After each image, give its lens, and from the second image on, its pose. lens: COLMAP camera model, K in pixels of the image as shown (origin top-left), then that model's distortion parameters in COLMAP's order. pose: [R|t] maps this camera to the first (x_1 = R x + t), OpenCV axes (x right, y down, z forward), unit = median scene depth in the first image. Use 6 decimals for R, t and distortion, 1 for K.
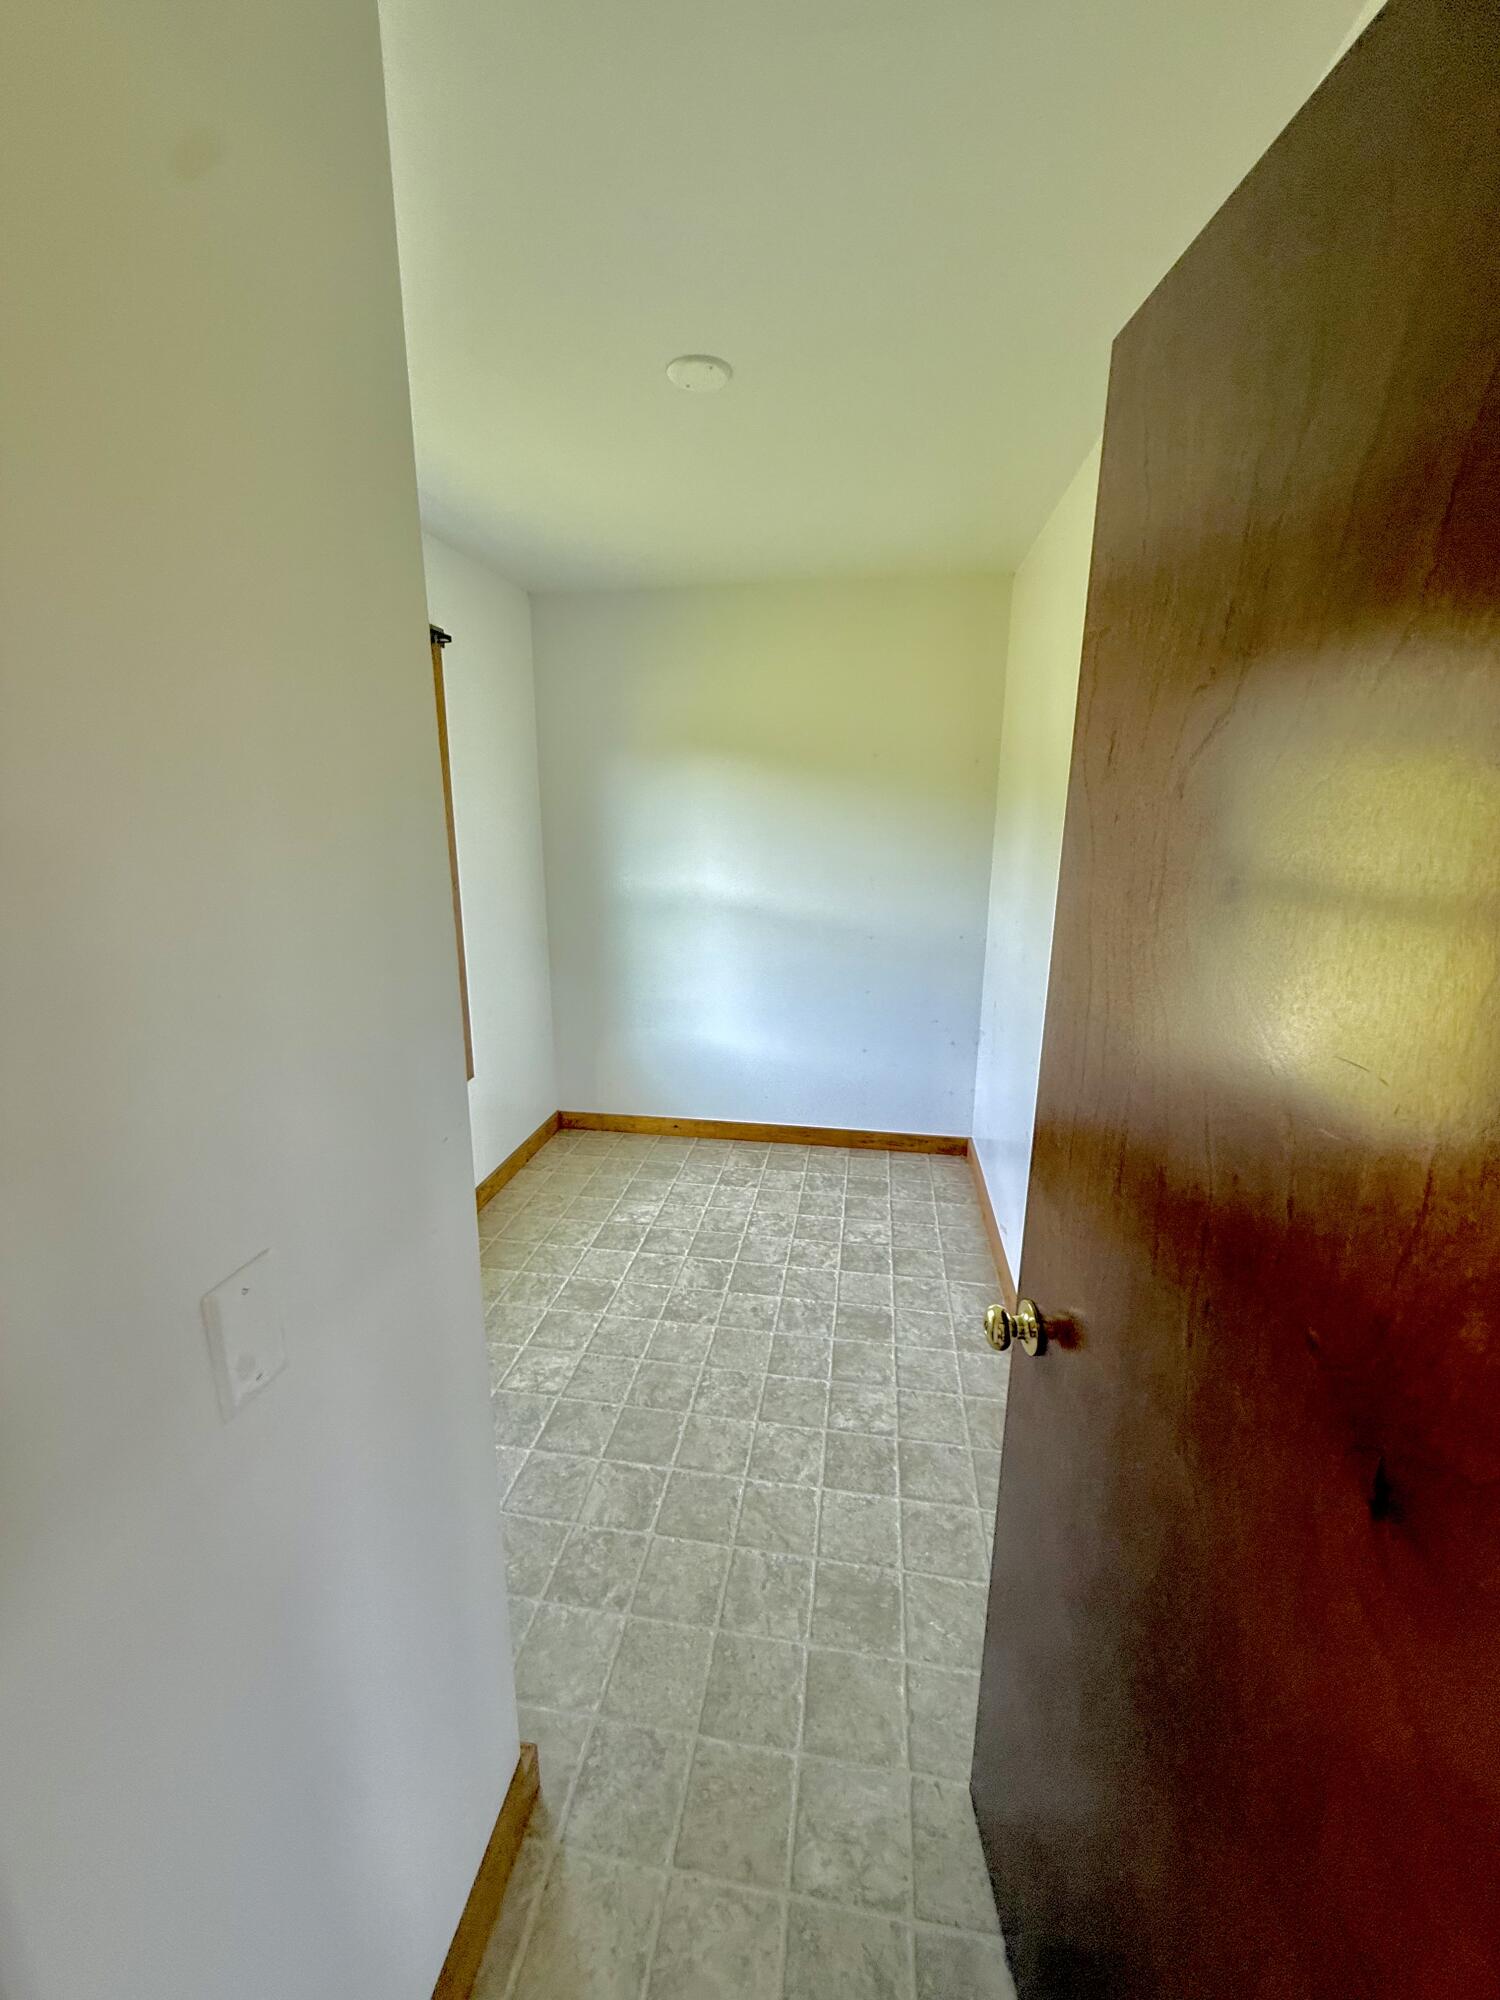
lens RADIAL K [[797.2, 0, 766.0], [0, 797.2, 969.6], [0, 0, 1]] dist [-0.006683, 0.001853]
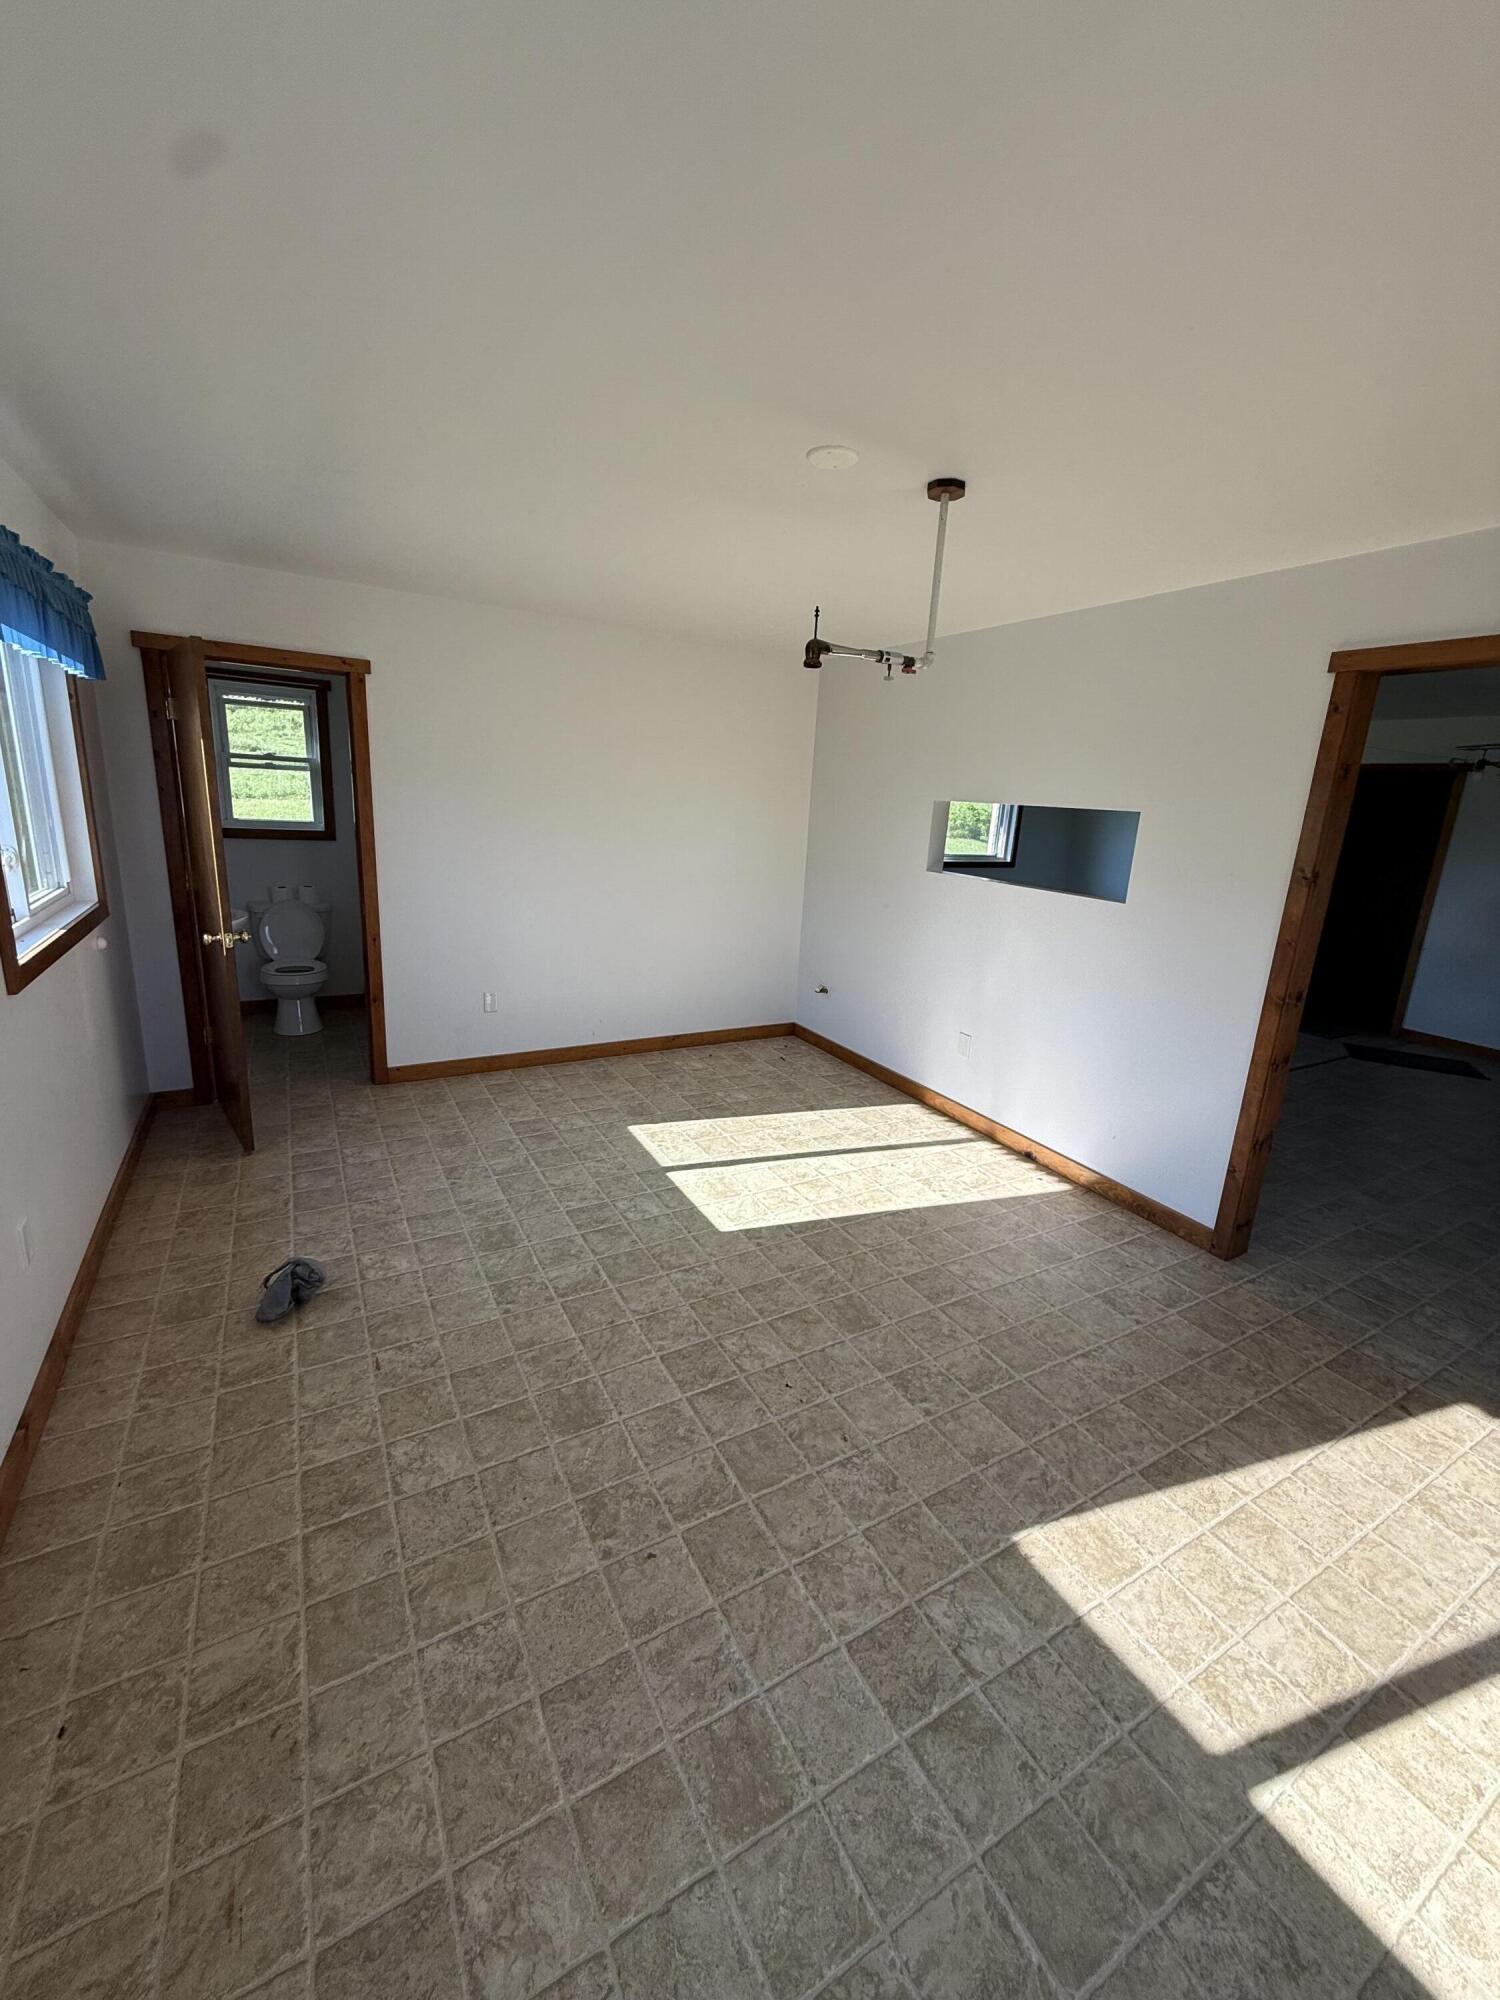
lens RADIAL K [[797.2, 0, 740.5], [0, 797.2, 1032.6], [0, 0, 1]] dist [-0.006683, 0.001853]
pose [[0.607922, 0.257124, -0.751211, 0.524524], [-0.211314, 0.964385, 0.159081, -0.072704], [0.765361, 0.062033, 0.640605, 0.407268]]
